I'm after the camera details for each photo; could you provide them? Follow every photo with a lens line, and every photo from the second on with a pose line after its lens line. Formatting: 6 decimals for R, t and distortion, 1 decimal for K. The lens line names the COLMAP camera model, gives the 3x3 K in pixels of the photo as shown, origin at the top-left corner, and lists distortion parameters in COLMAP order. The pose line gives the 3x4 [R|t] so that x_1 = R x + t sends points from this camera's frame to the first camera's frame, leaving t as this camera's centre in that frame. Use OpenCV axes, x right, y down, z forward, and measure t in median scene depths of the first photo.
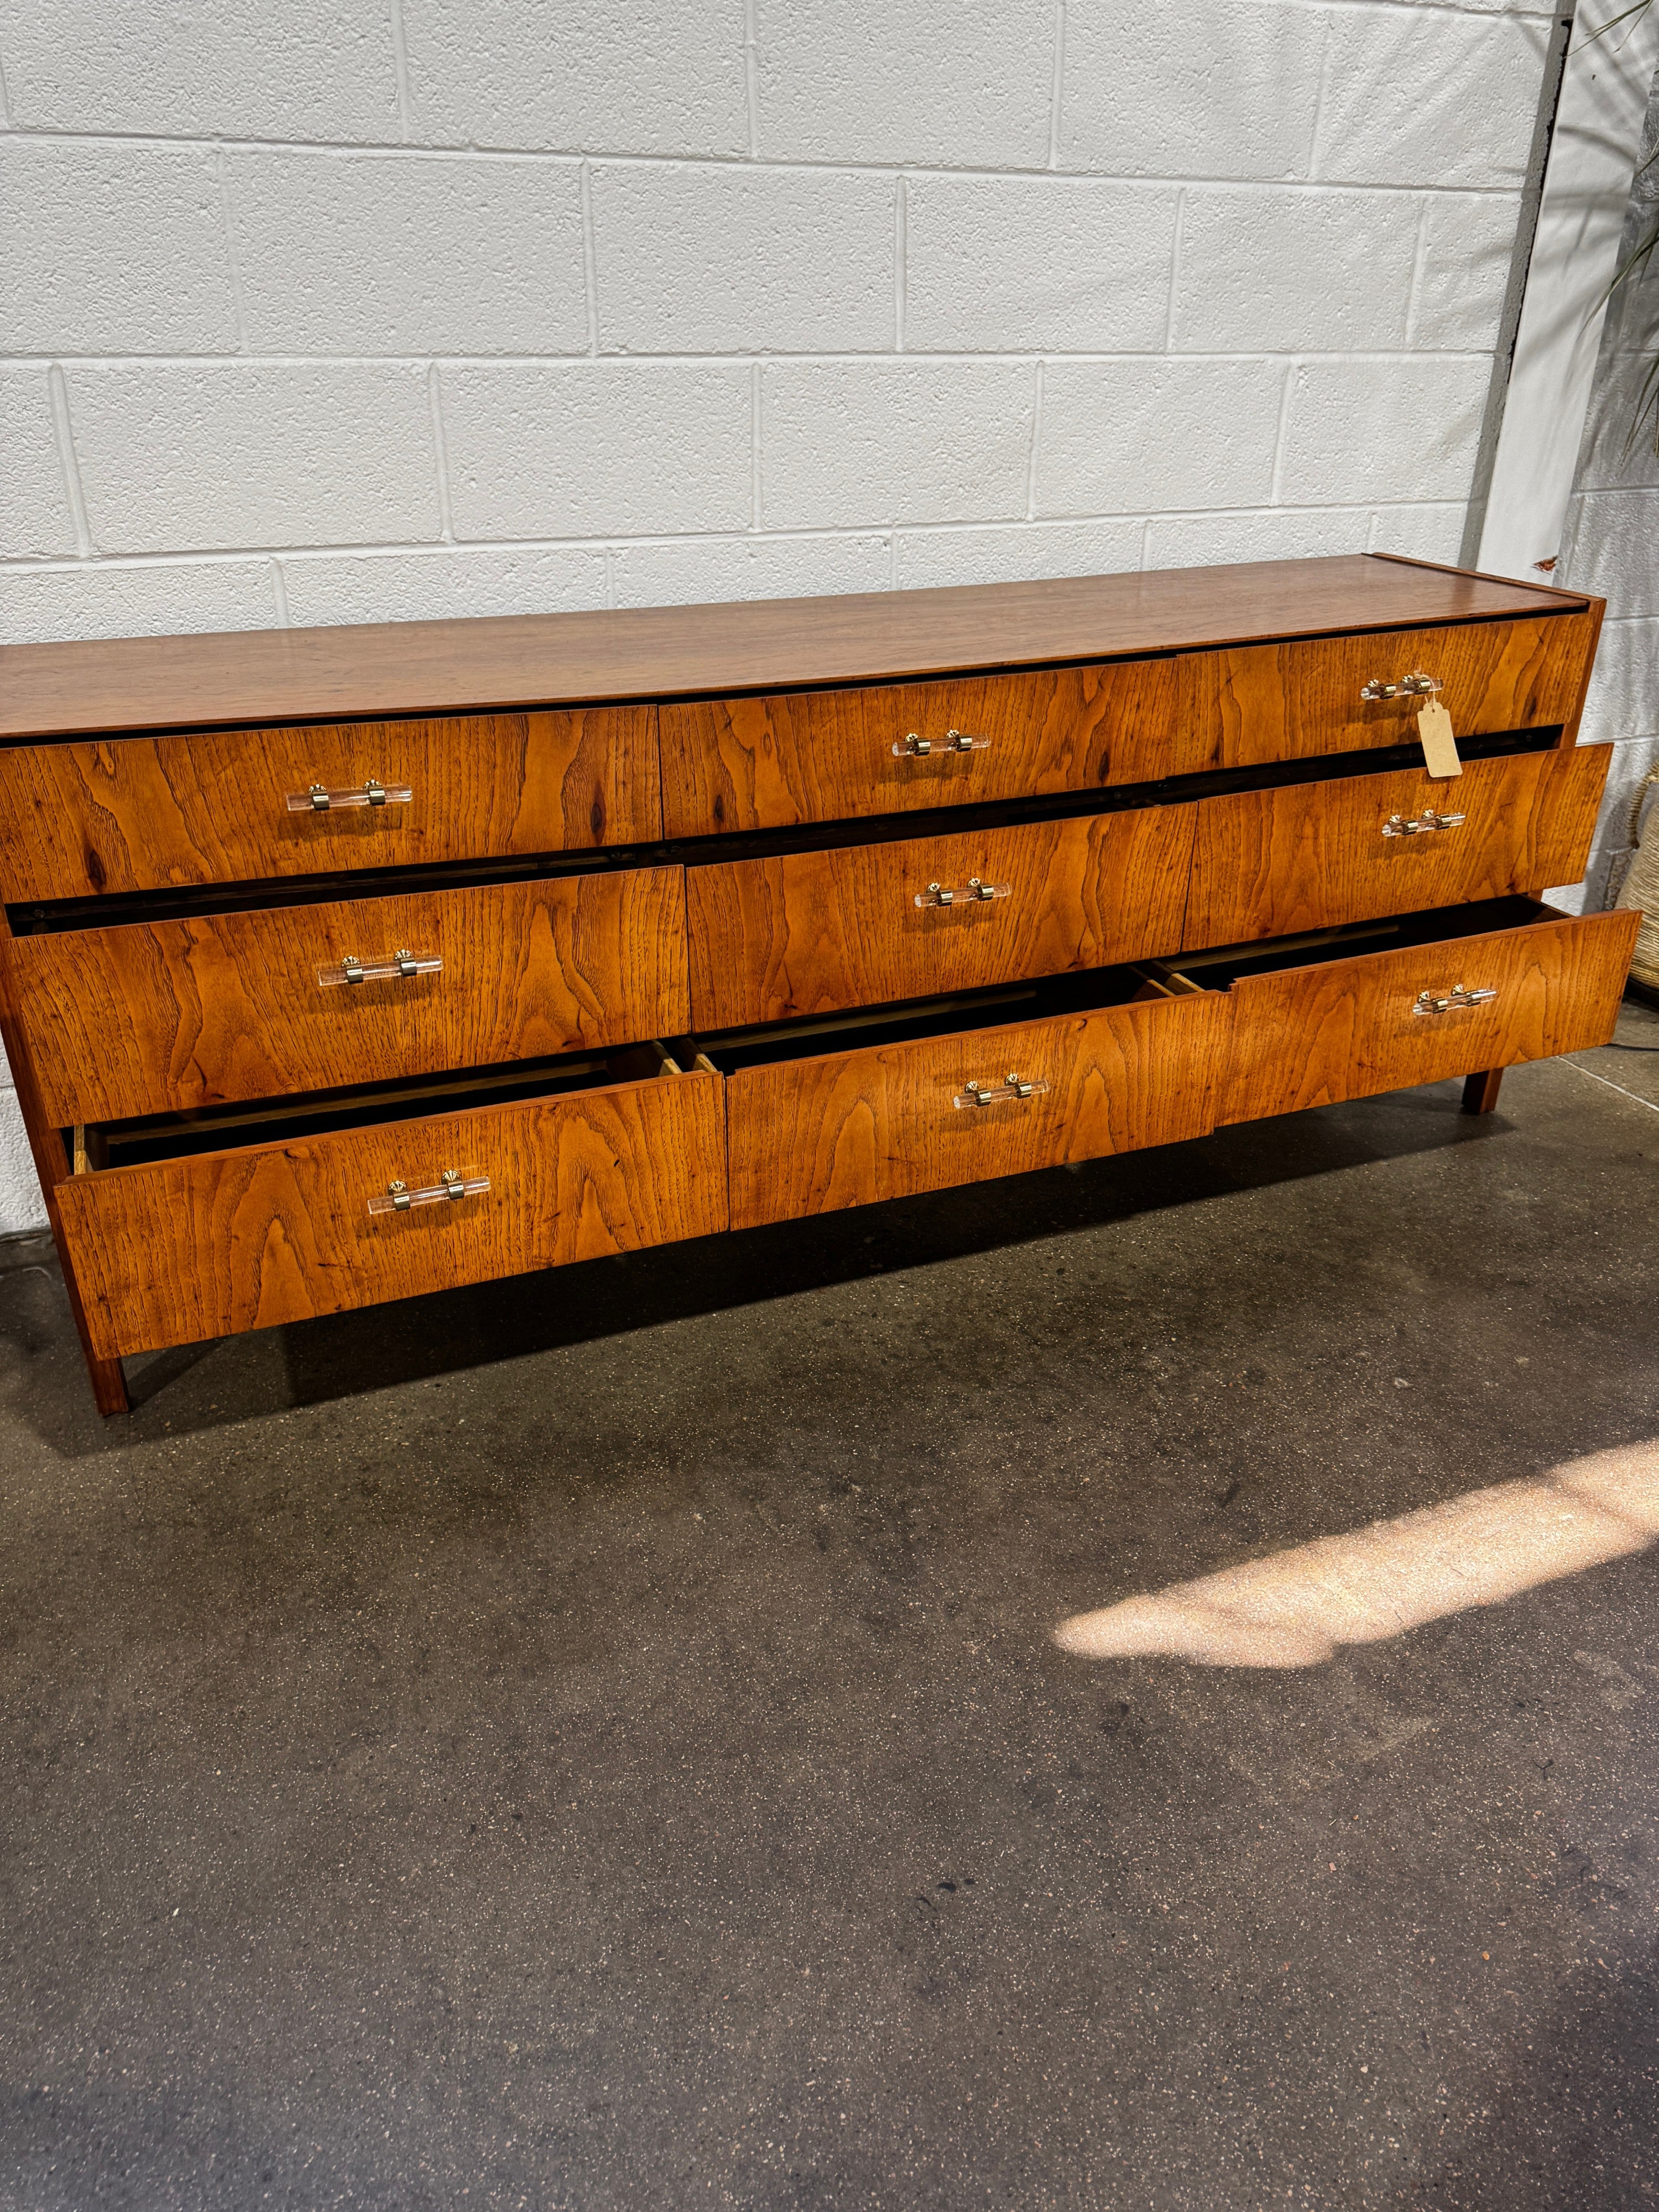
lens RADIAL K [[1600.8, 0, 829.5], [0, 1600.8, 1106.0], [0, 0, 1]] dist [0.156303, -0.300494]
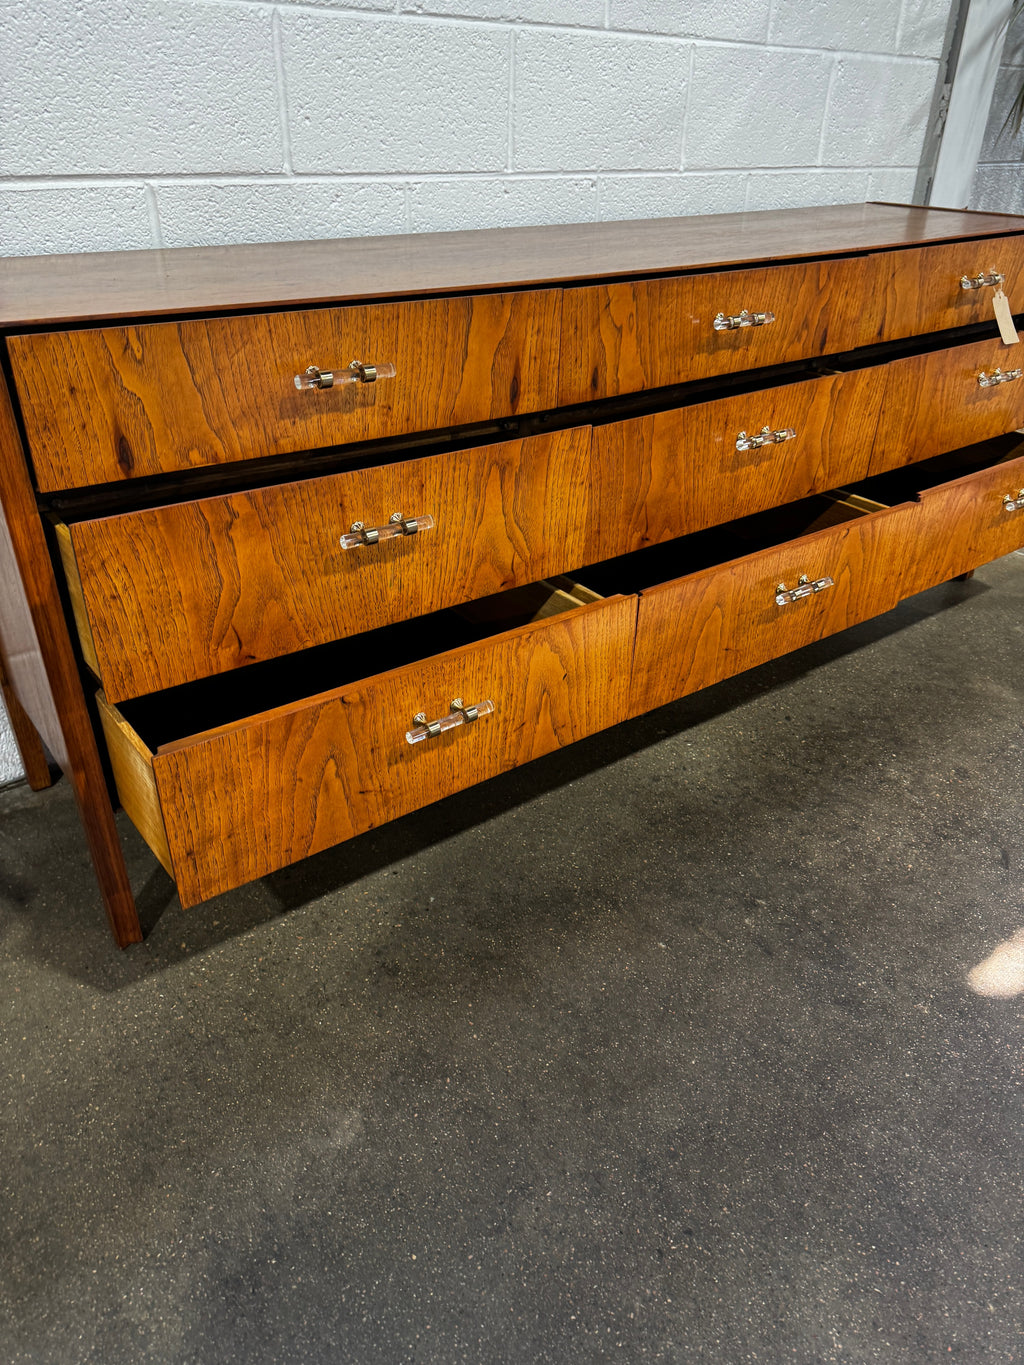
lens RADIAL K [[975.0, 0, 524.5], [0, 975.0, 697.8], [0, 0, 1]] dist [0.083162, -0.104446]
pose [[0.964689, -0.124259, 0.232240, -0.330666], [0.106748, 0.990511, 0.086557, -0.015714], [-0.240792, -0.058709, 0.968799, 0.281049]]
